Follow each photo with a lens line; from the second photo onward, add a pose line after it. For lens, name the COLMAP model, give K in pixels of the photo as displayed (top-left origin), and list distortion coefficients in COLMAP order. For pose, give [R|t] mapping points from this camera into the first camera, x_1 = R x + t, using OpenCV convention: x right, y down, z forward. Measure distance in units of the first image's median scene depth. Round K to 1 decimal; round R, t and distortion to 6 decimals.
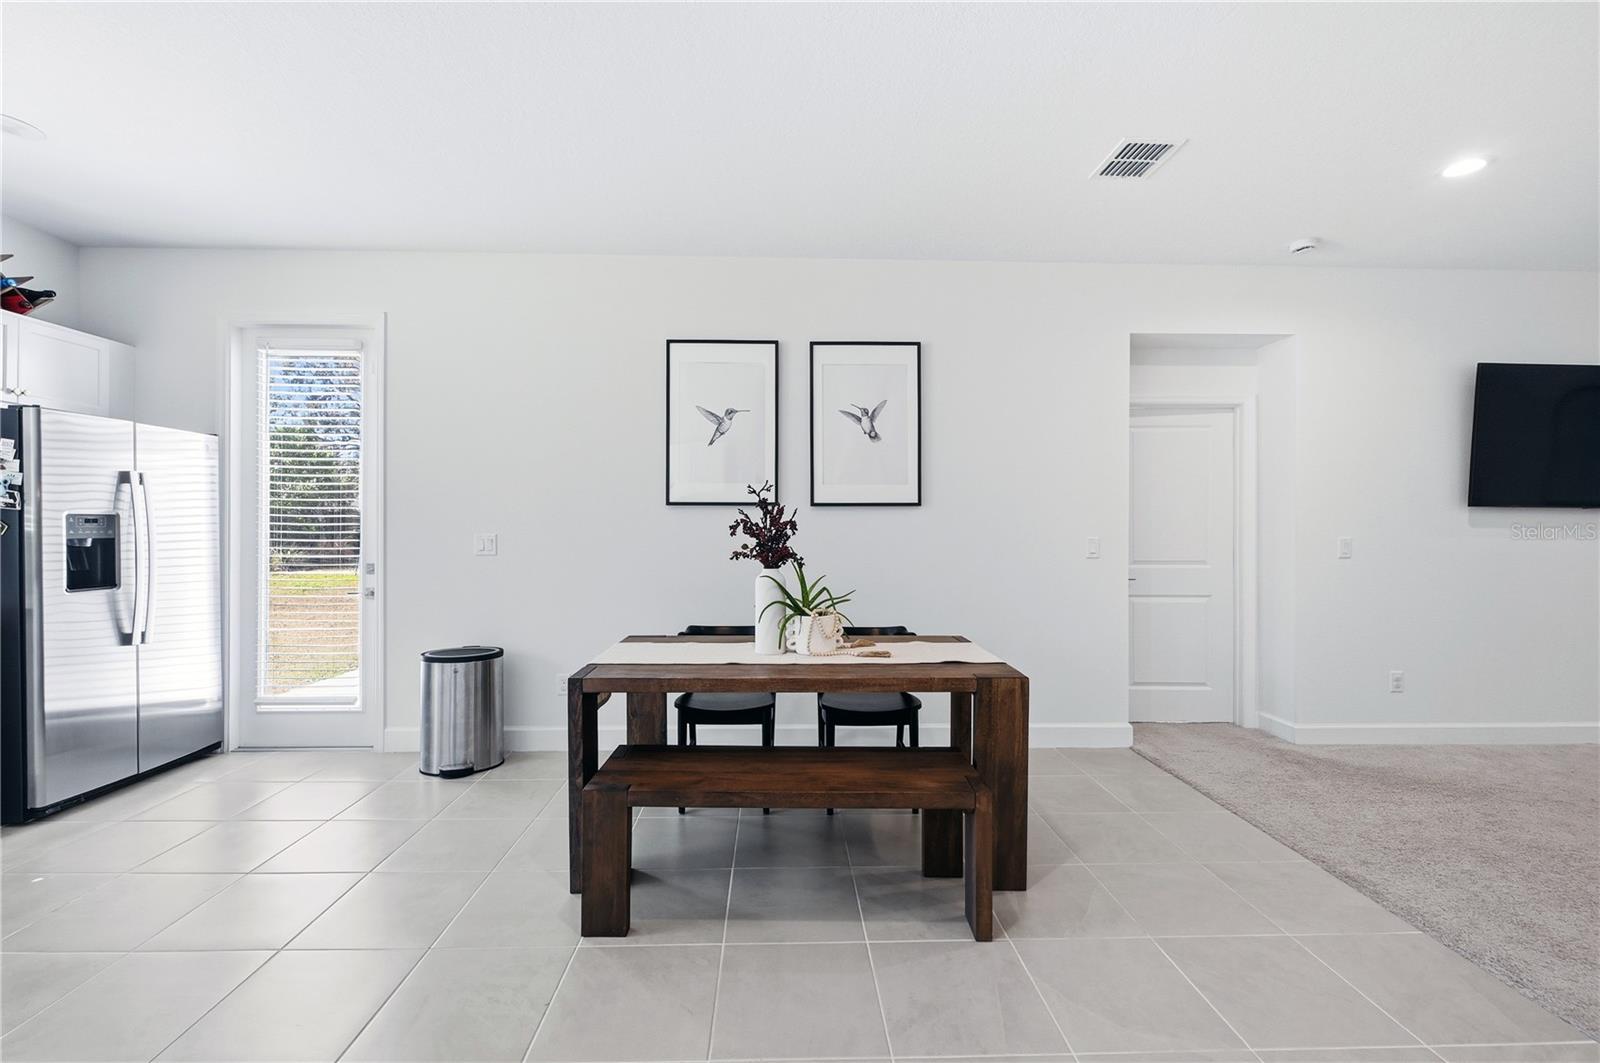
lens RADIAL K [[670.0, 0, 791.0], [0, 670.0, 525.2], [0, 0, 1]] dist [0.004312, 0.000298]
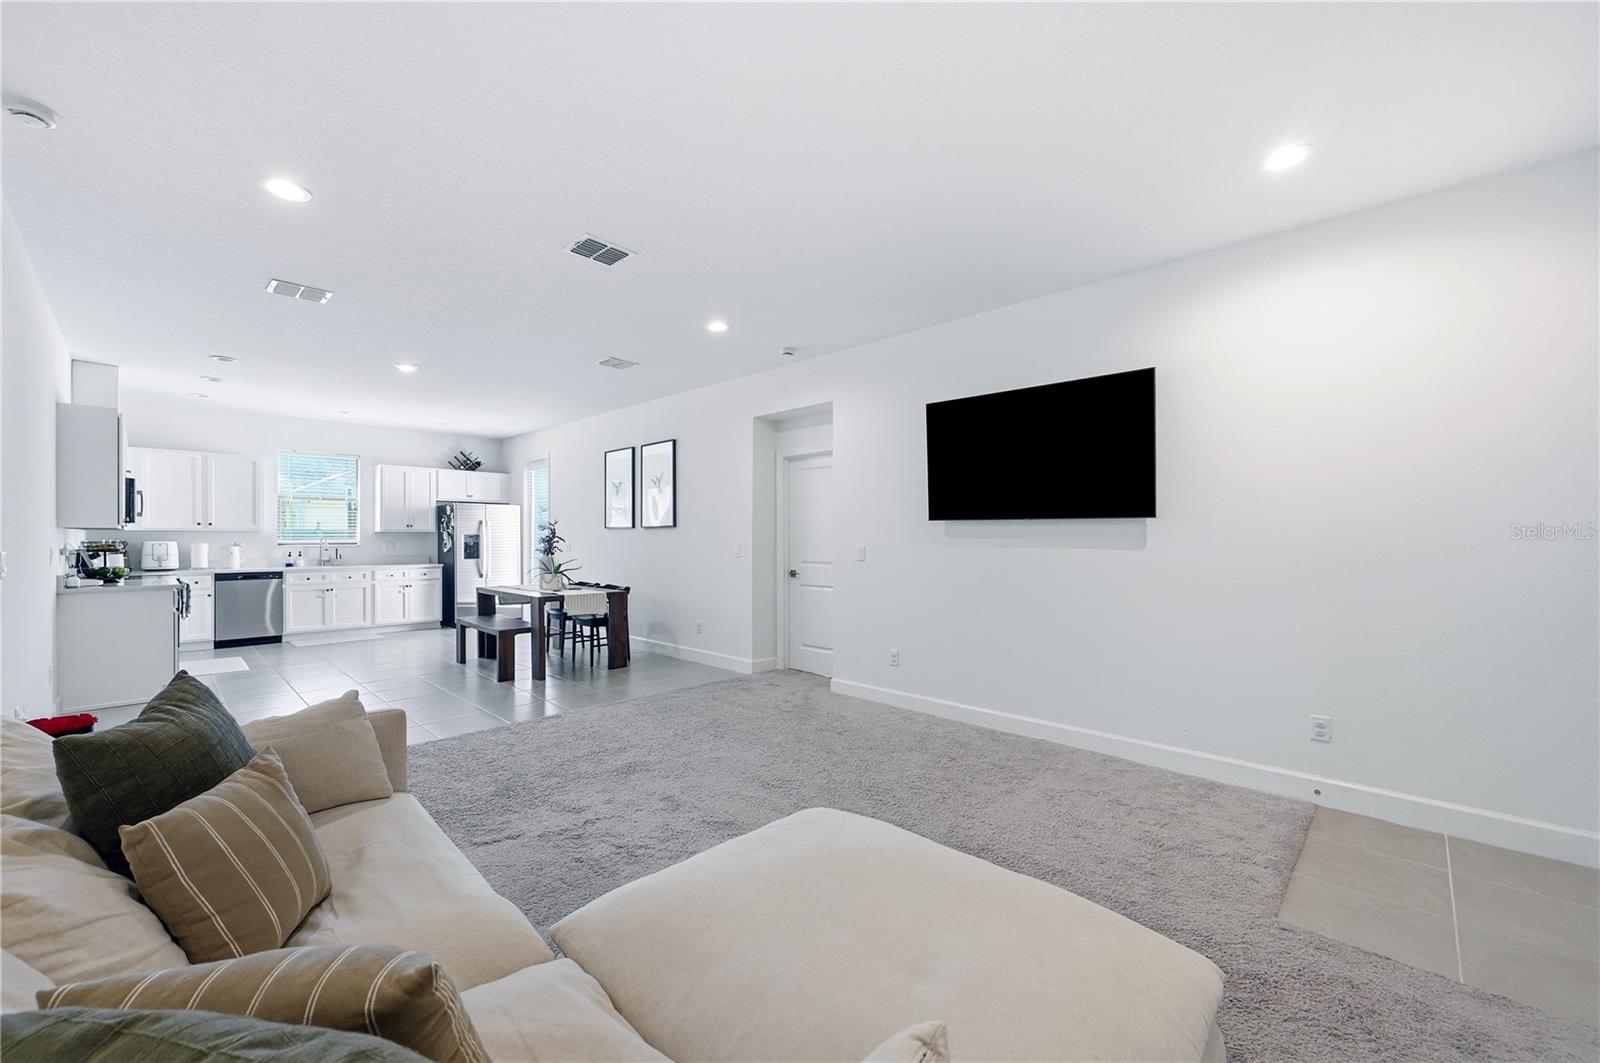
lens RADIAL K [[622.4, 0, 805.8], [0, 622.4, 535.9], [0, 0, 1]] dist [-0.001592, -0.000054]
pose [[0.712949, -0.005739, -0.701192, 1.662373], [-0.002793, 0.999935, -0.011024, 0.013814], [0.701210, 0.009818, 0.712887, 0.029823]]
